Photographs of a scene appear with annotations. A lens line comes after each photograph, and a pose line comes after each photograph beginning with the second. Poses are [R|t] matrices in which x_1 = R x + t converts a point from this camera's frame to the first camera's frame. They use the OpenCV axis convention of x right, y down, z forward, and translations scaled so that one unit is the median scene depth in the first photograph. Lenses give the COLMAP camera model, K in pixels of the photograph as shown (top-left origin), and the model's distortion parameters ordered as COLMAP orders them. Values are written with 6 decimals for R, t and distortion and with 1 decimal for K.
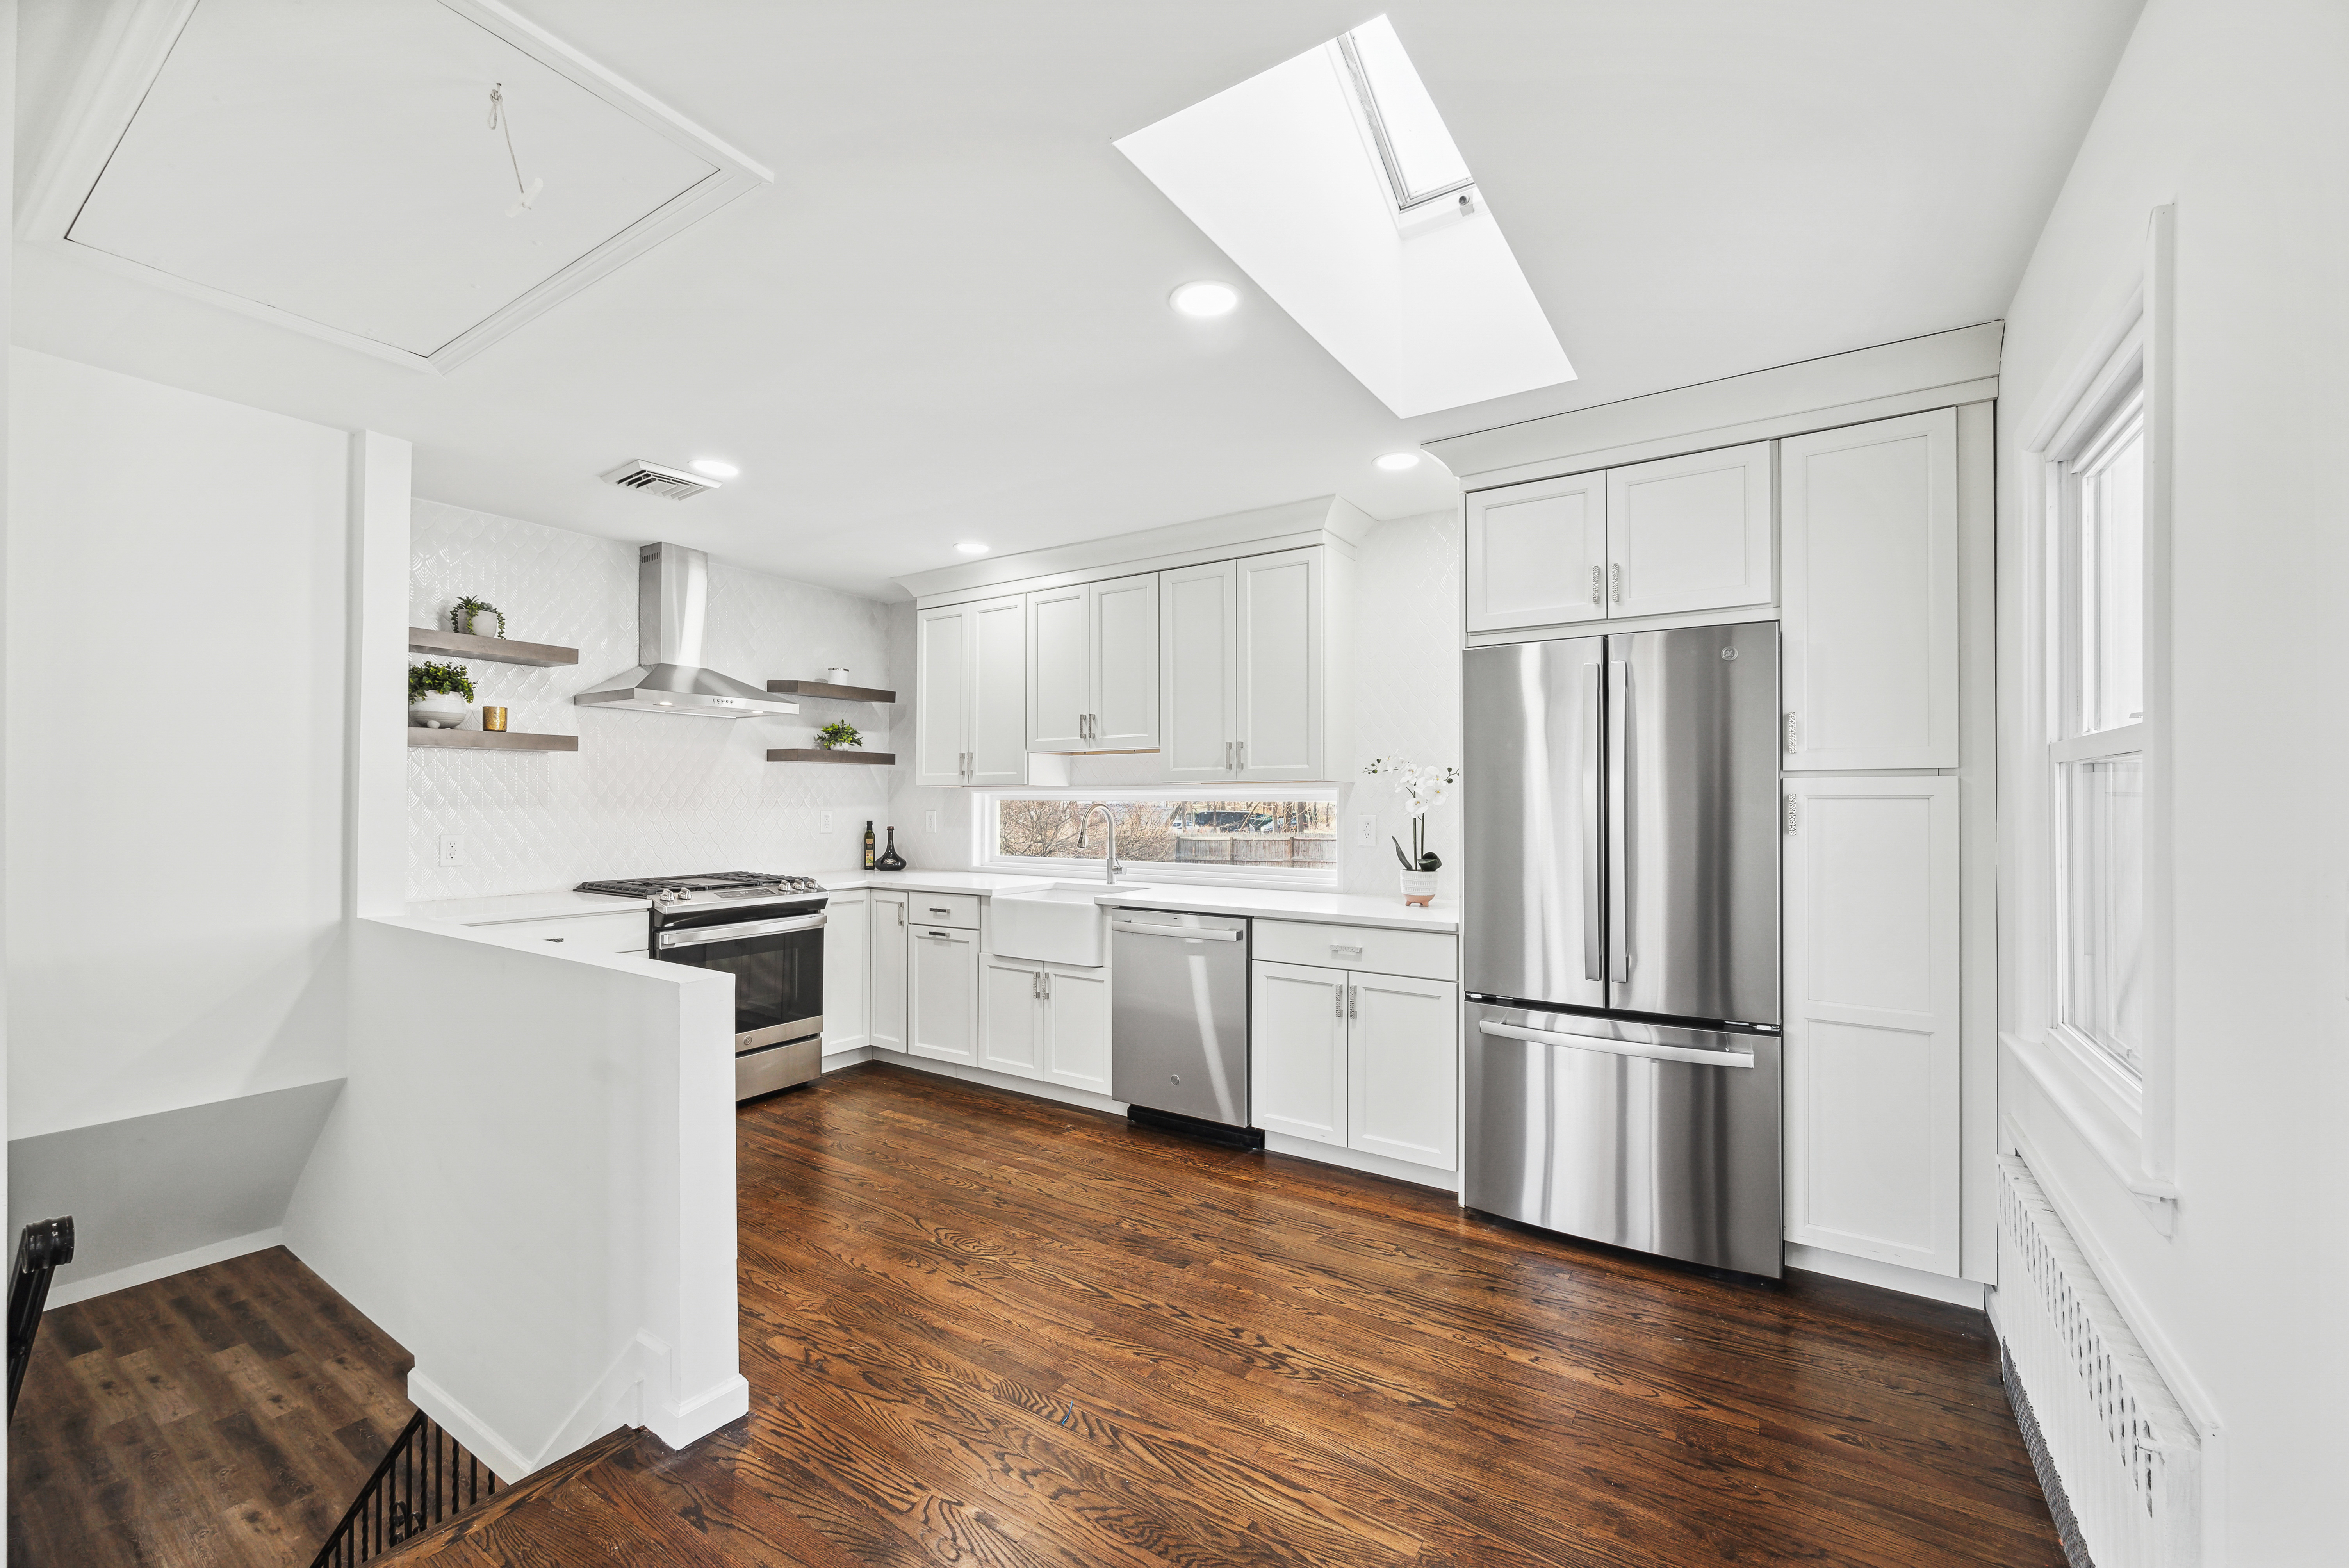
lens RADIAL K [[934.3, 0, 1180.2], [0, 934.3, 802.8], [0, 0, 1]] dist [-0.006291, 0.000751]
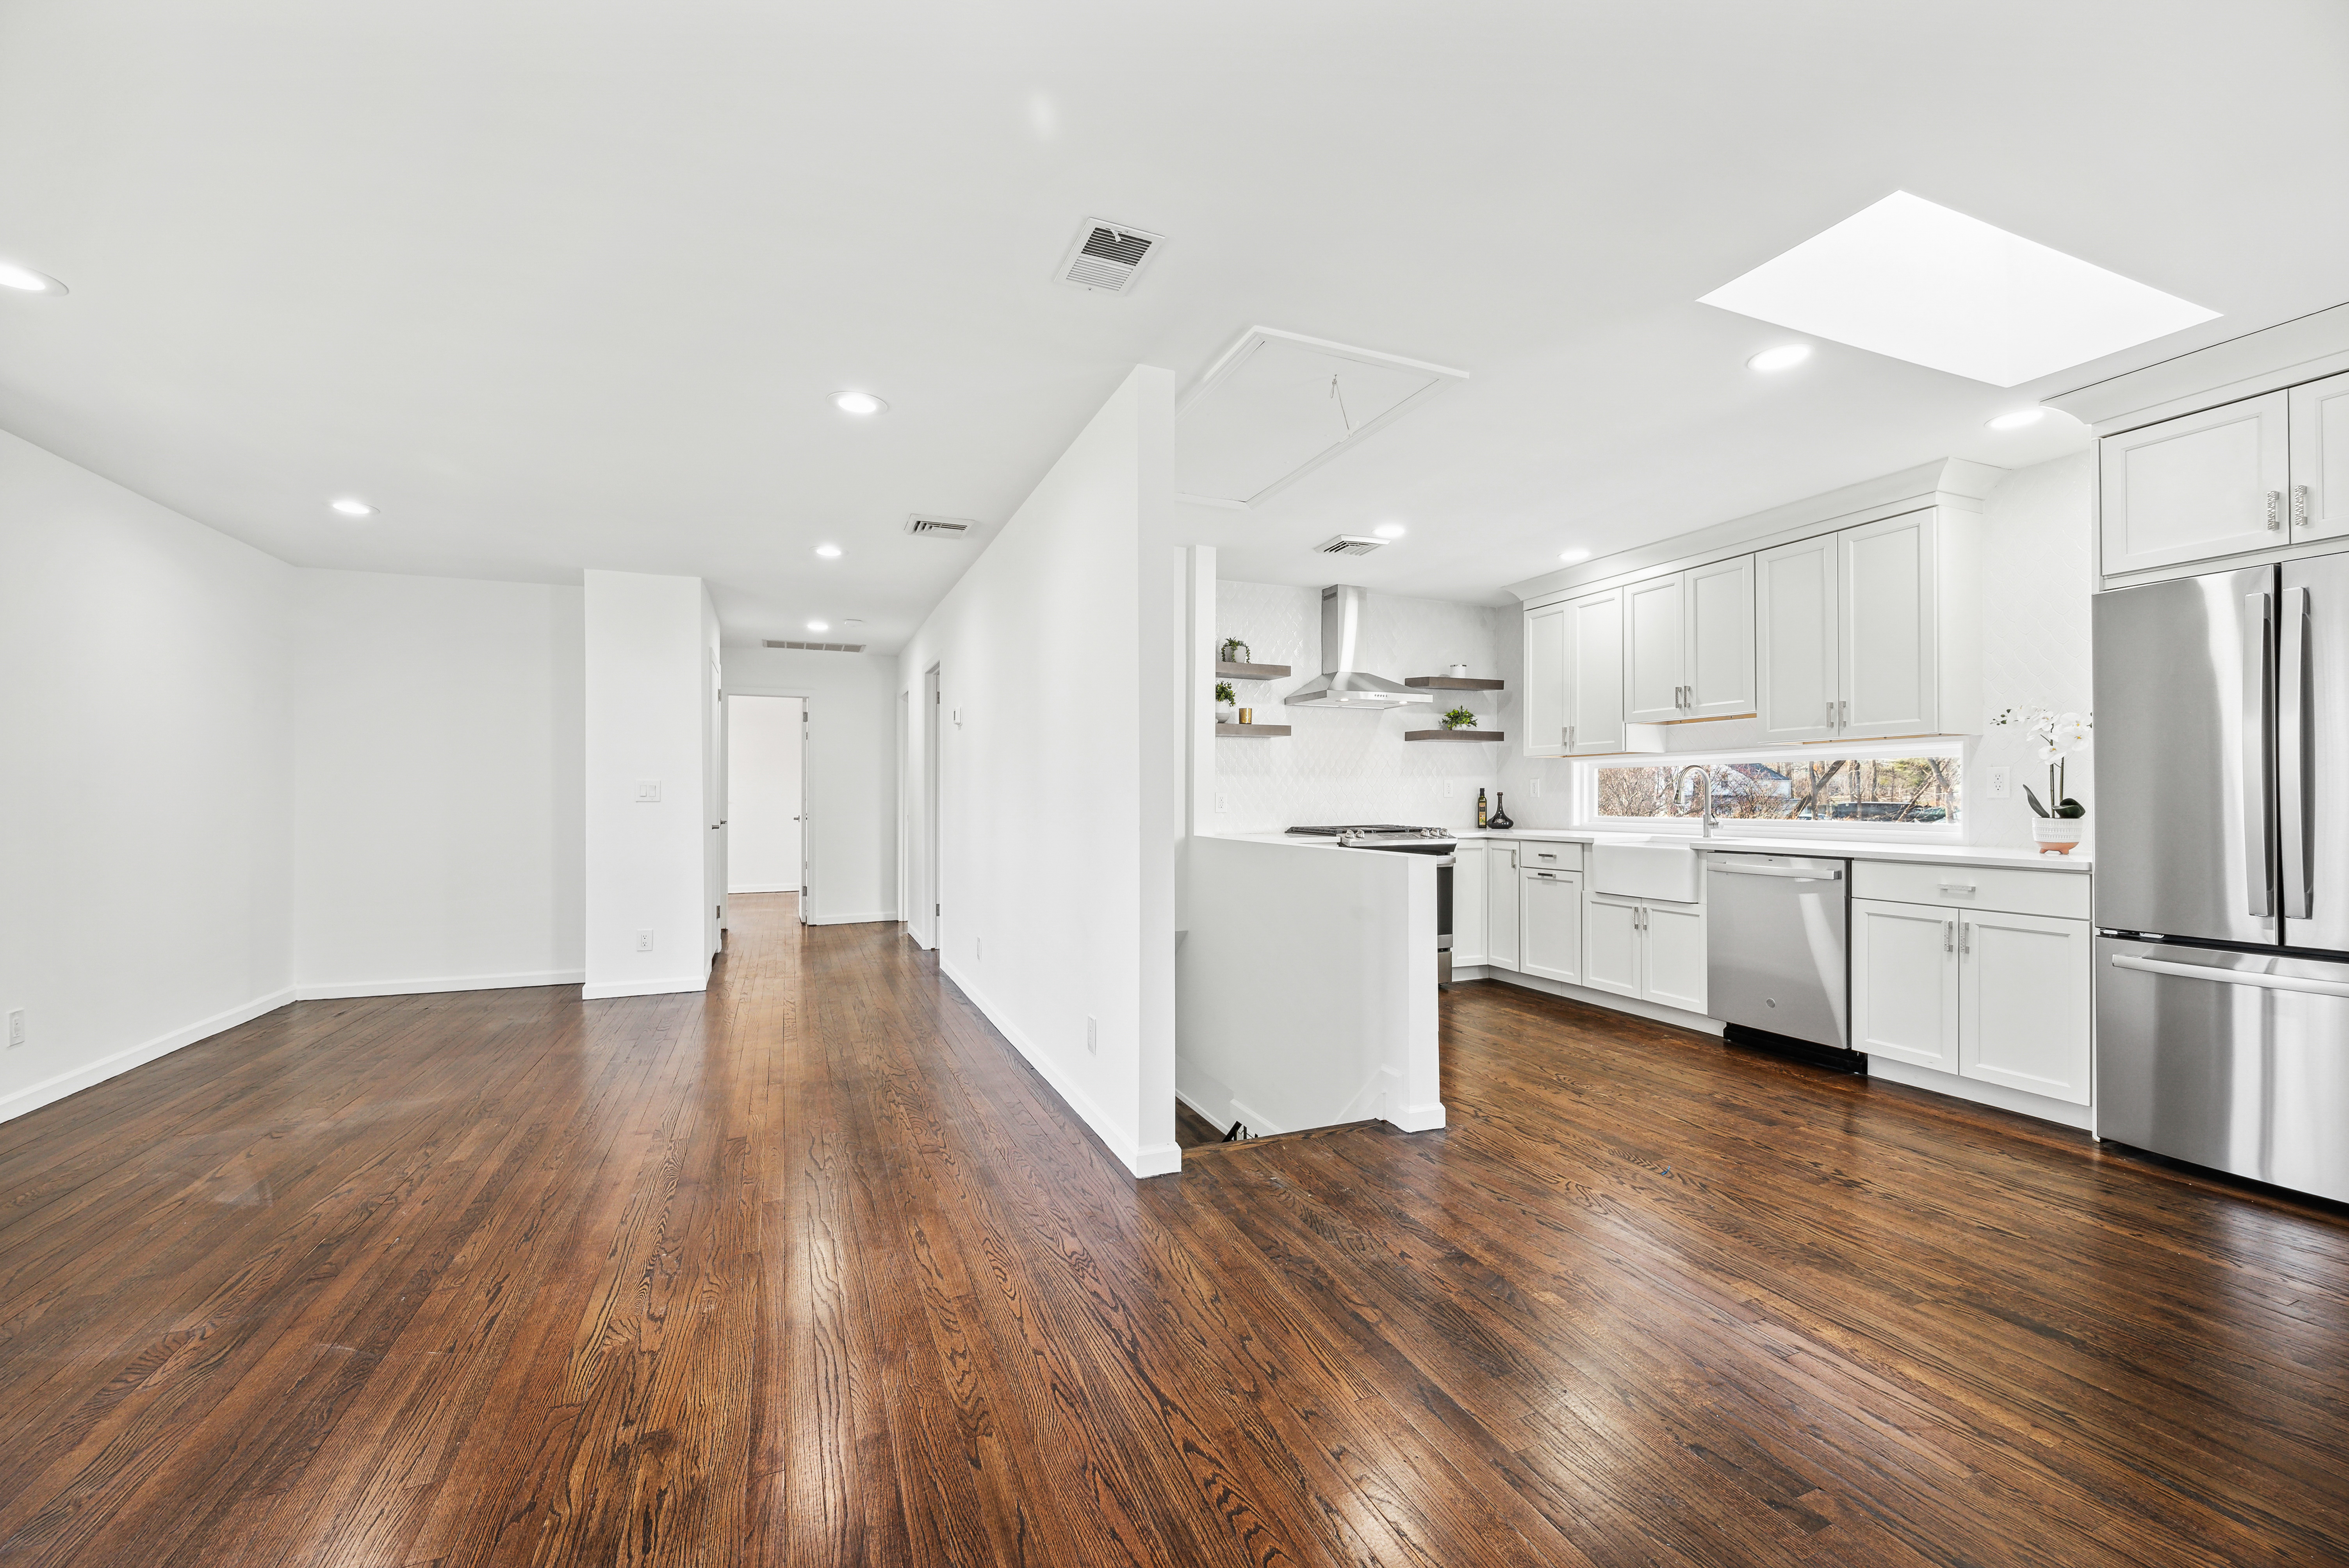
lens RADIAL K [[934.3, 0, 1181.3], [0, 934.3, 801.2], [0, 0, 1]] dist [-0.006291, 0.000751]
pose [[0.827505, -0.003088, -0.561450, 0.039618], [0.005638, 0.999980, 0.002809, 0.047053], [0.561430, -0.005490, 0.827506, -0.348418]]
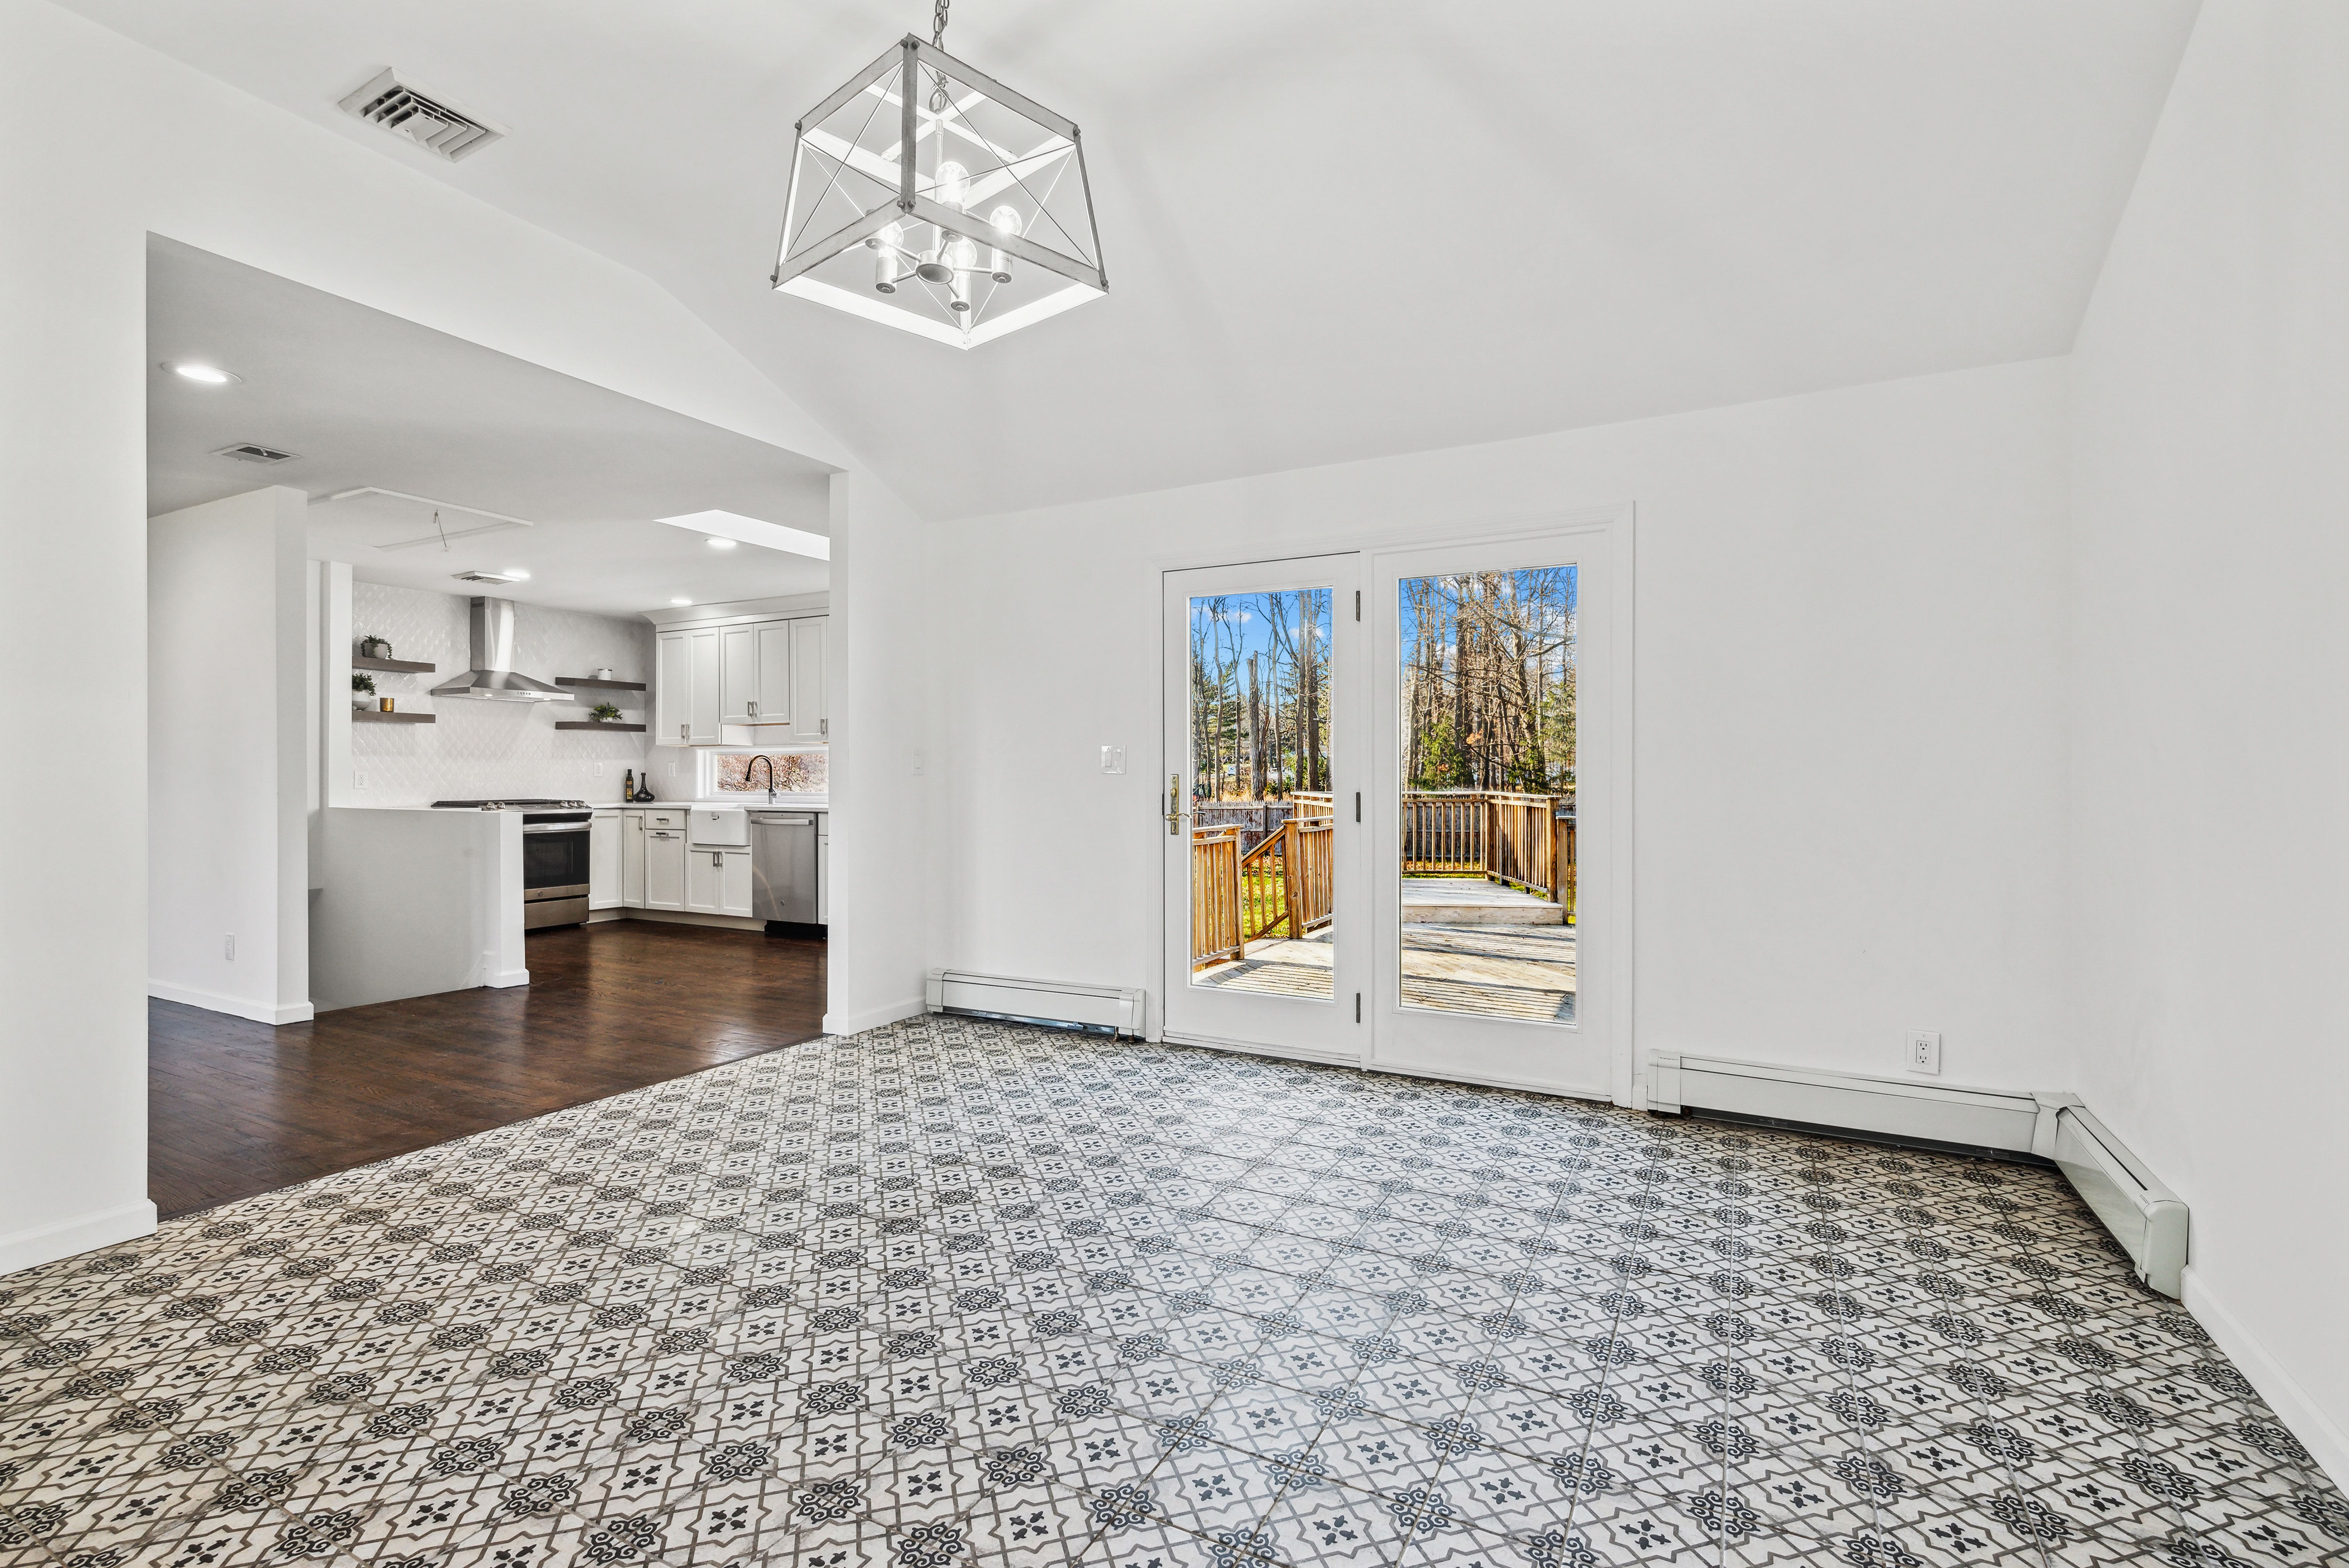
lens RADIAL K [[1065.5, 0, 1191.7], [0, 1065.5, 794.5], [0, 0, 1]] dist [-0.002773, -0.000792]
pose [[0.996120, -0.001686, 0.087989, 0.641194], [0.000314, 0.999878, 0.015600, 0.051821], [-0.088005, -0.015512, 0.995999, -1.211025]]
